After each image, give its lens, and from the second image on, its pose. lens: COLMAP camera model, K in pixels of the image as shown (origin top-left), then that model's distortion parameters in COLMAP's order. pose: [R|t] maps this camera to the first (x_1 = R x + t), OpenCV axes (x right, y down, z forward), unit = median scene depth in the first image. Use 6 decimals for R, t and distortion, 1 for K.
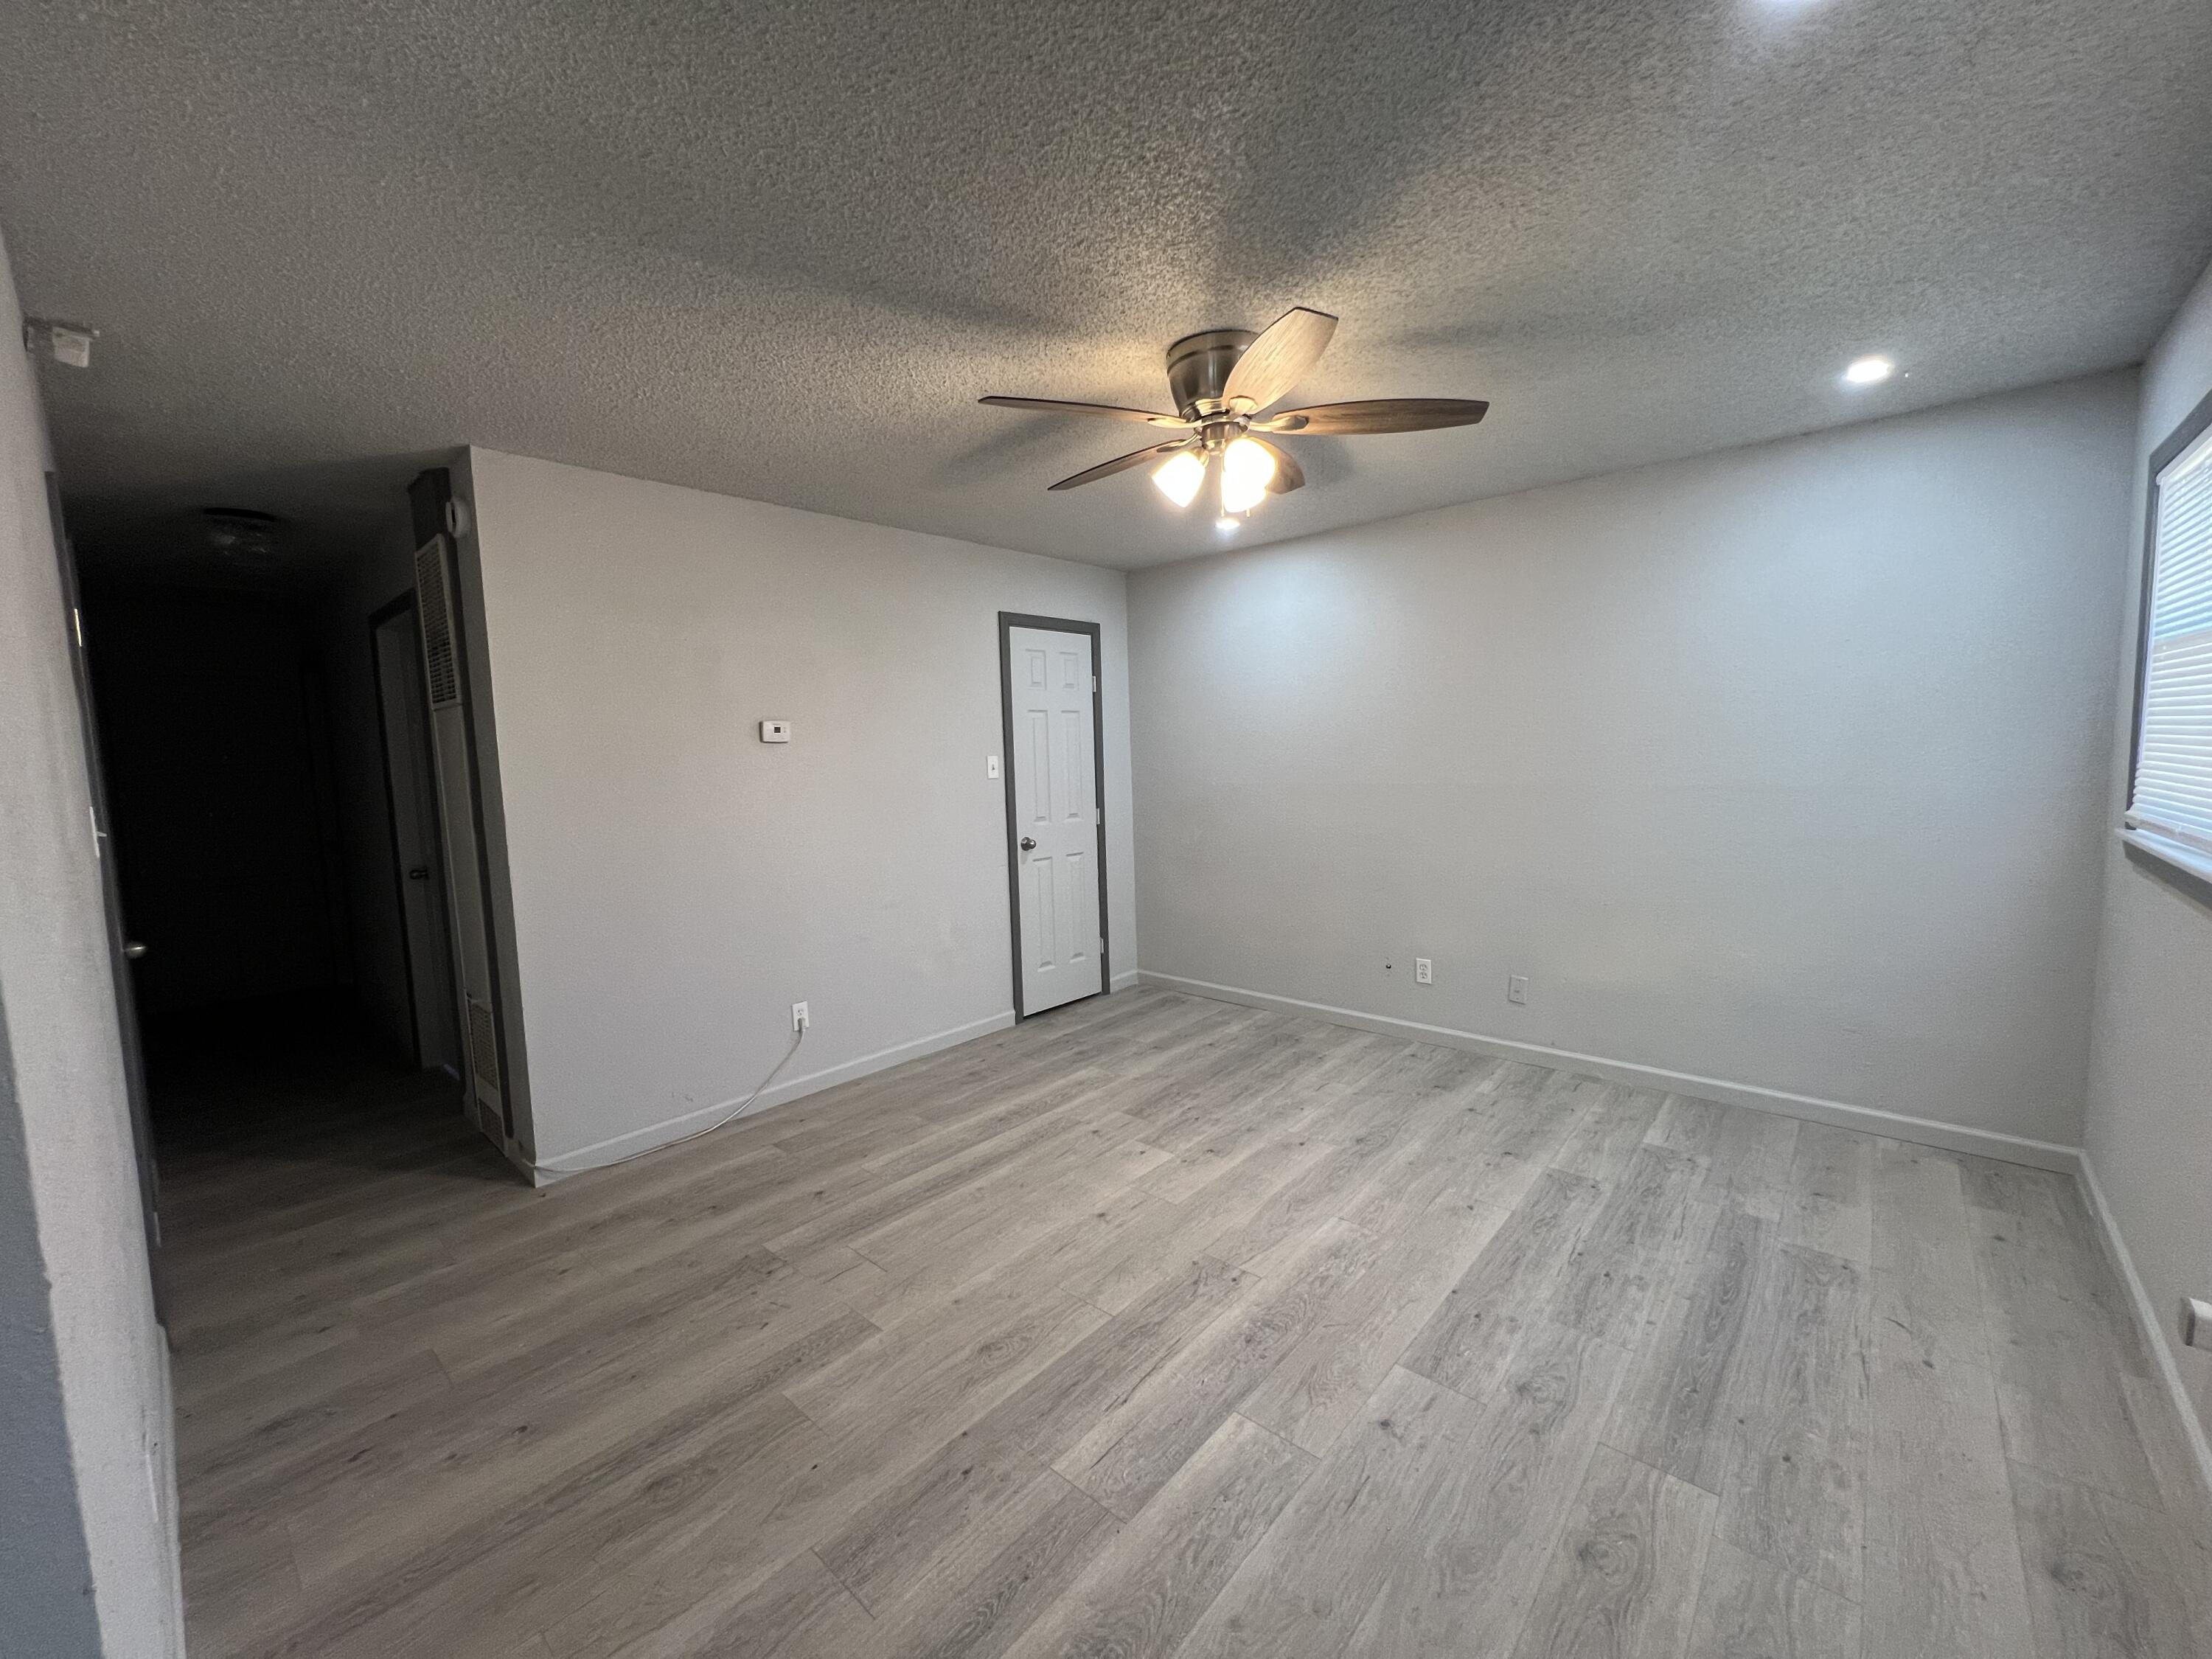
lens RADIAL K [[885.6, 0, 1111.9], [0, 885.6, 827.4], [0, 0, 1]] dist [-0.001049, -0.000260]
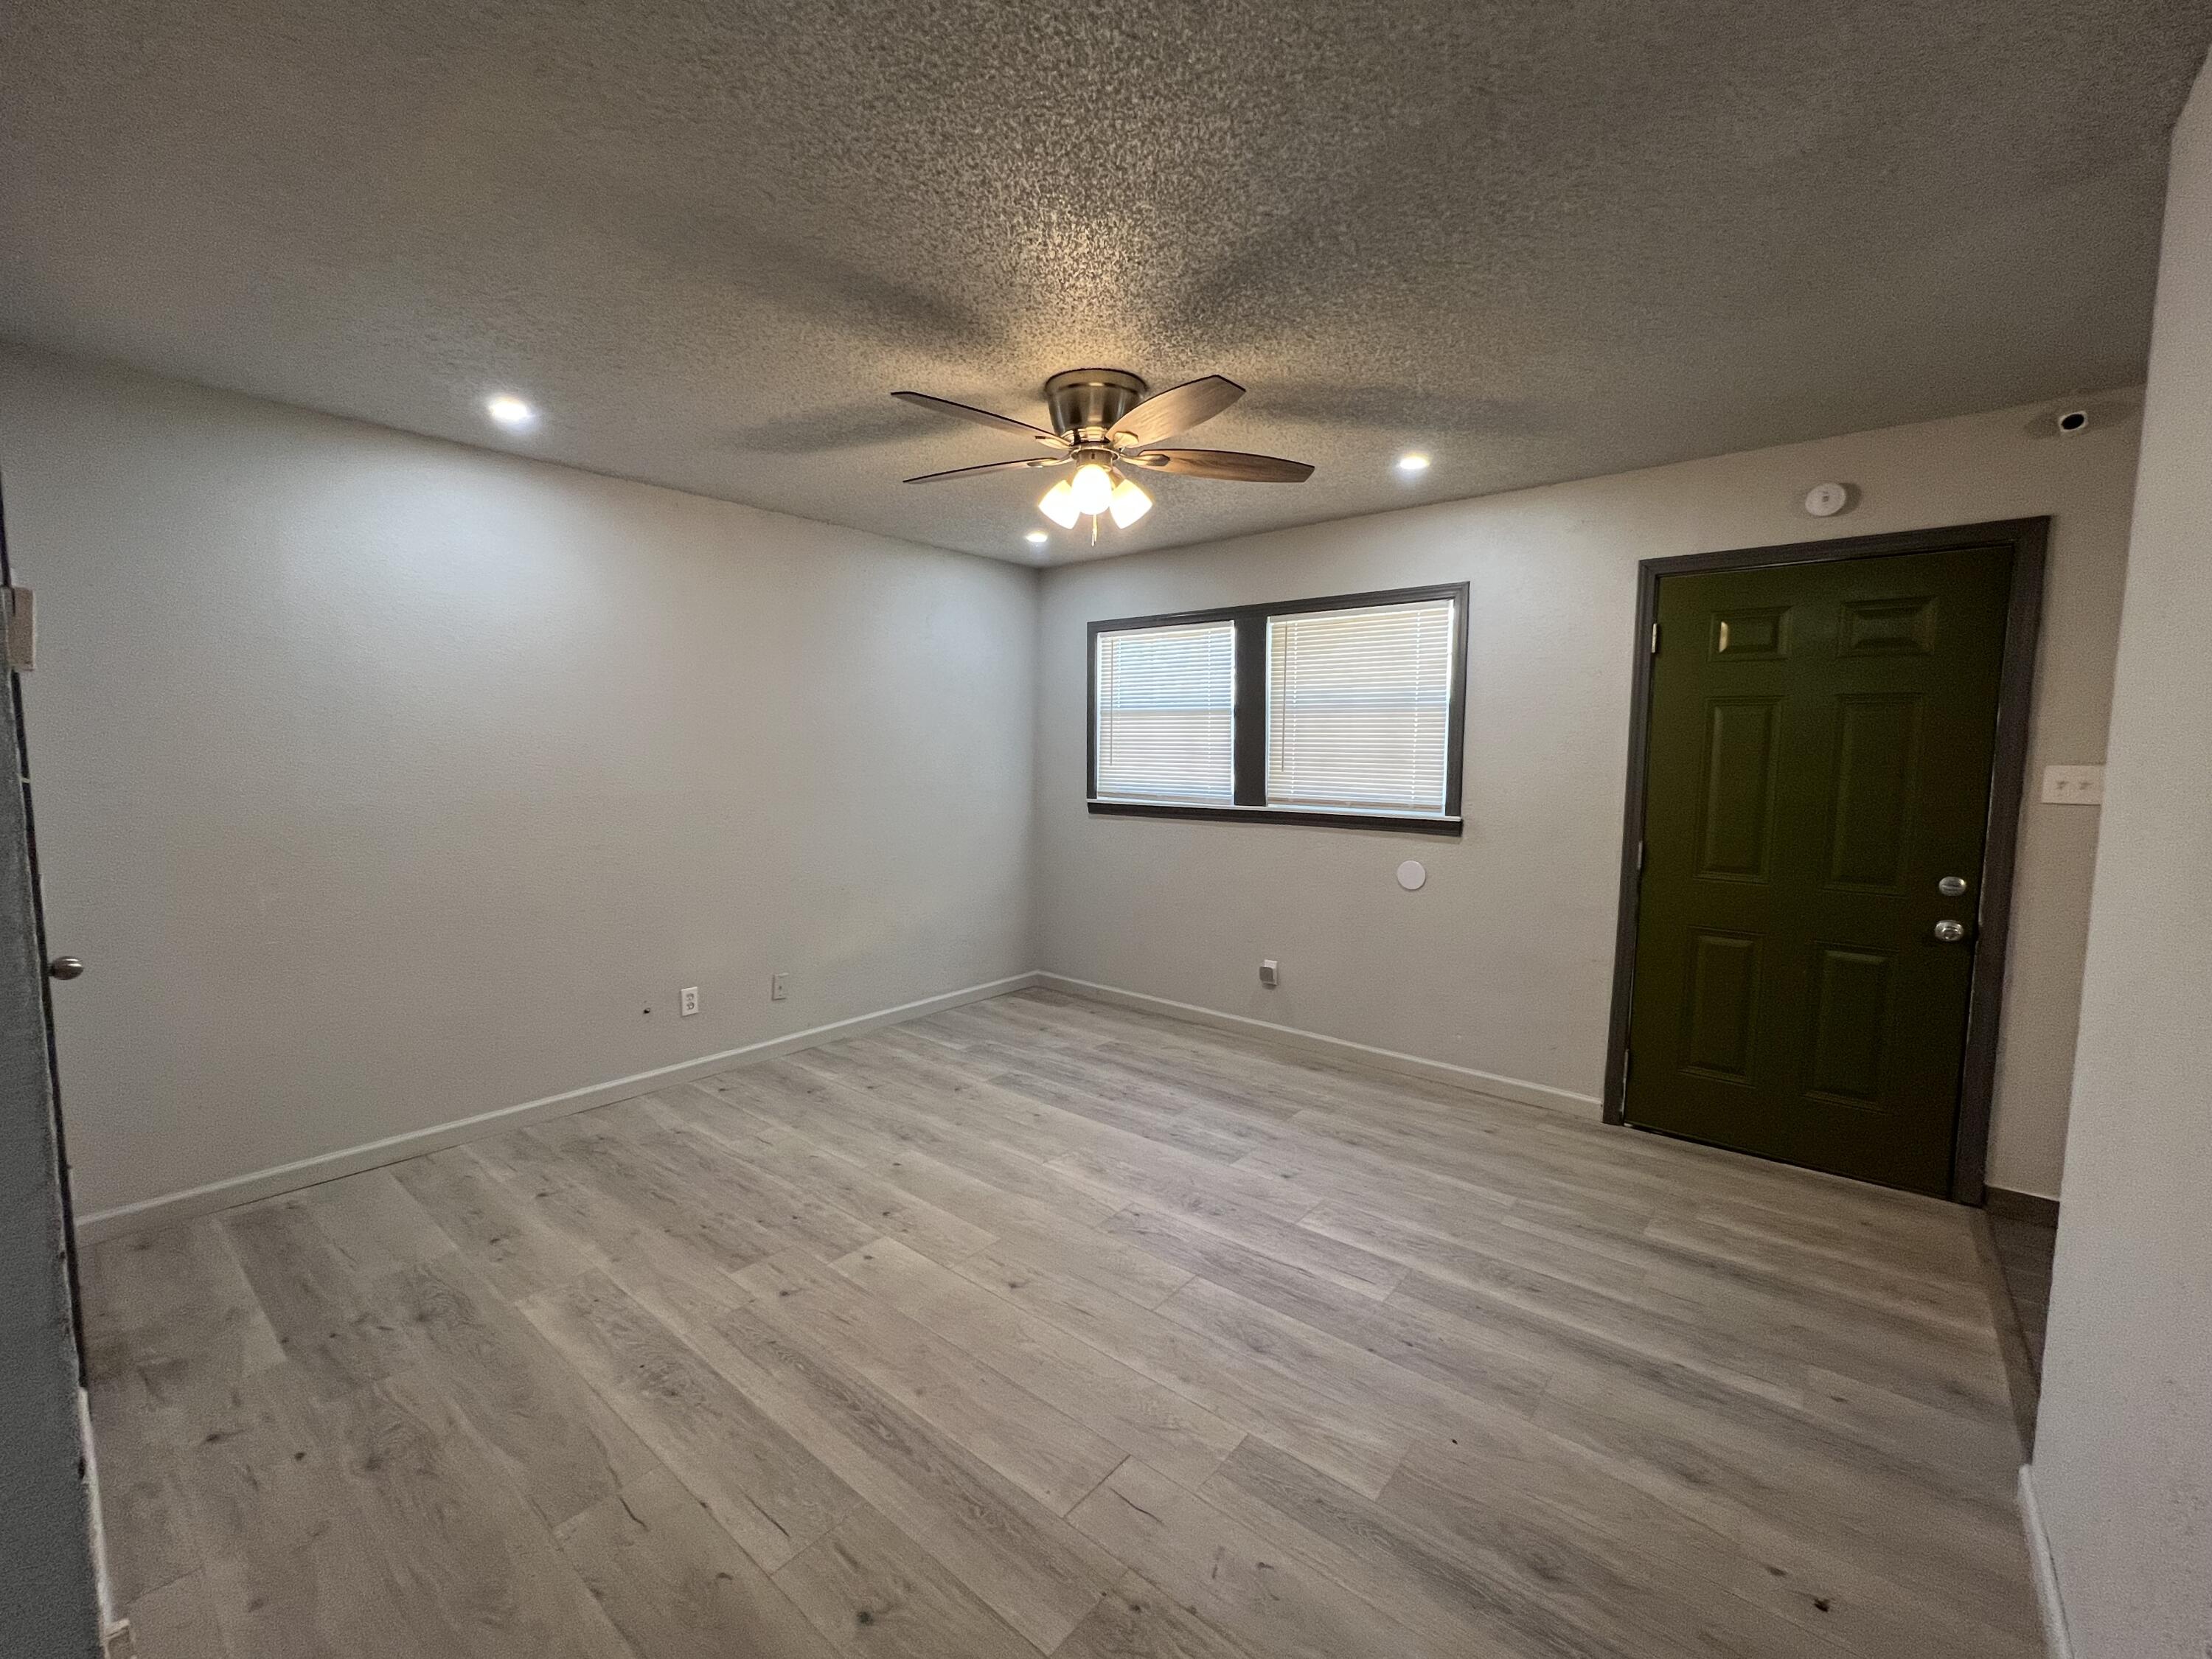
lens RADIAL K [[917.2, 0, 1101.5], [0, 917.2, 827.2], [0, 0, 1]] dist [-0.000084, 0.000184]
pose [[-0.029298, -0.057406, 0.997921, -0.799393], [0.085785, 0.994522, 0.059729, -0.045380], [-0.995883, 0.087357, -0.024213, 0.819485]]
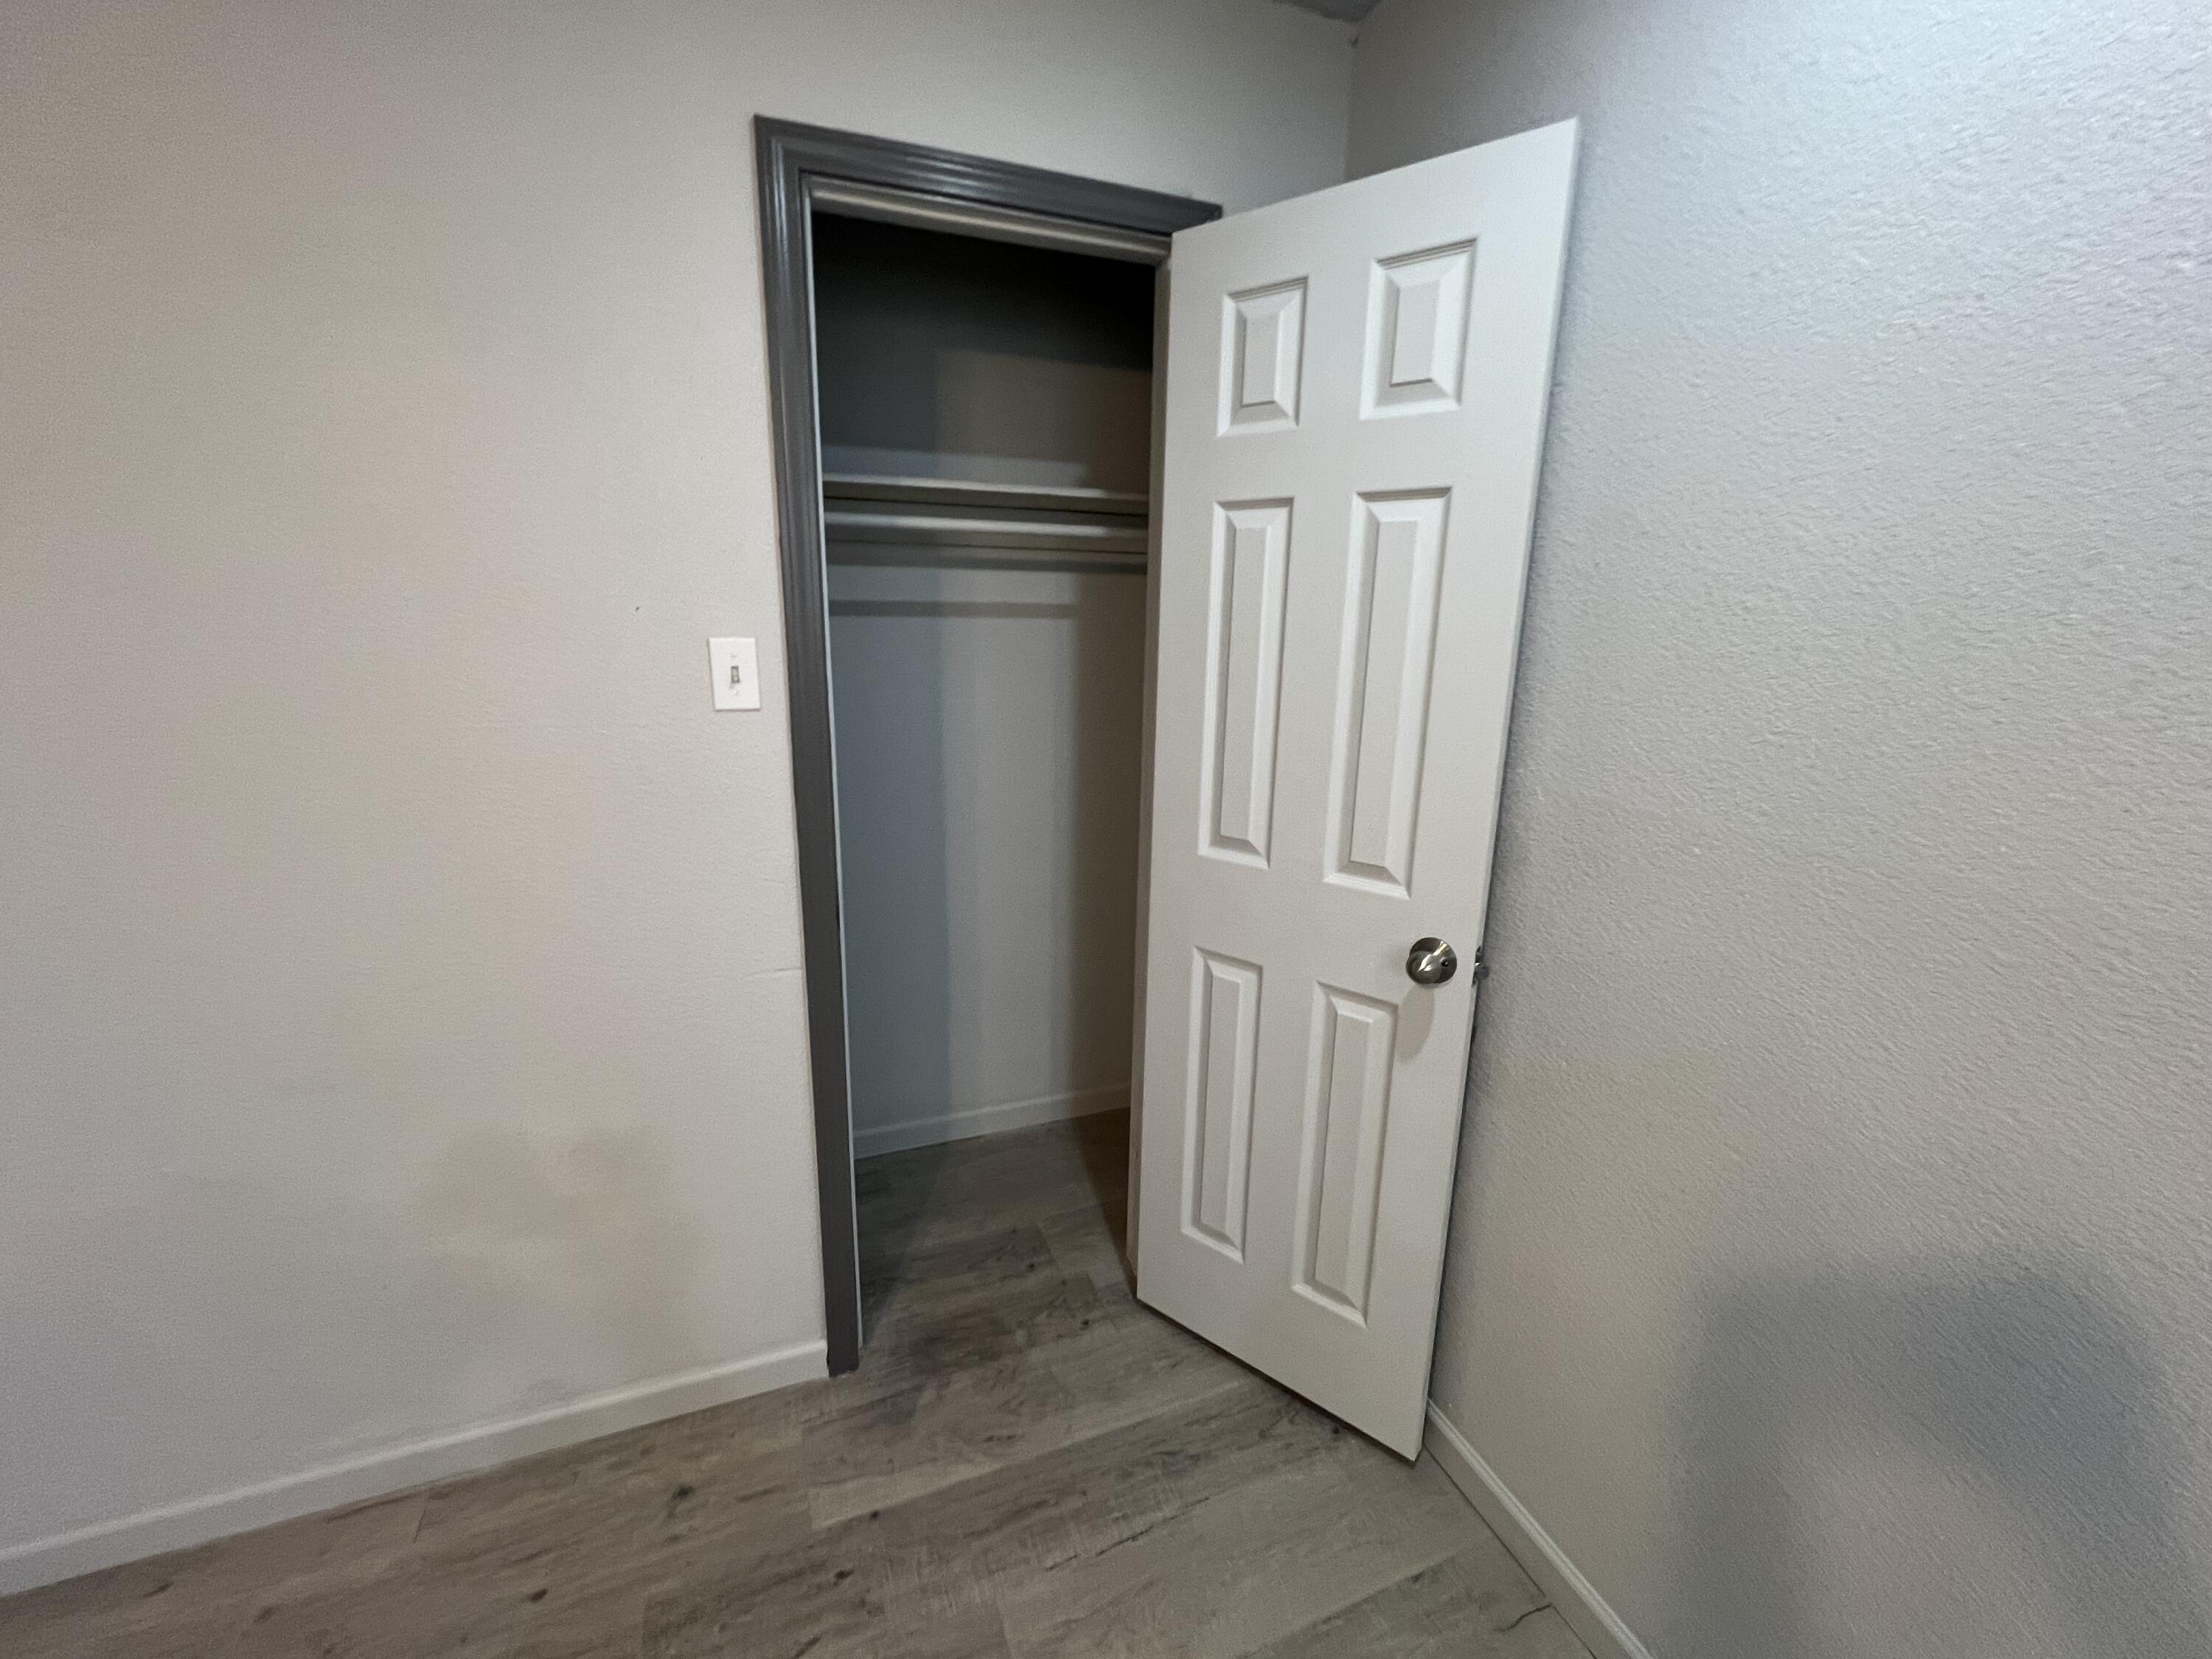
lens RADIAL K [[917.2, 0, 1101.5], [0, 917.2, 827.2], [0, 0, 1]] dist [-0.000084, 0.000184]
pose [[0.888093, 0.150252, -0.434414, 0.194458], [-0.086063, 0.982707, 0.163950, -0.119037], [0.451536, -0.108216, 0.885666, 1.131344]]
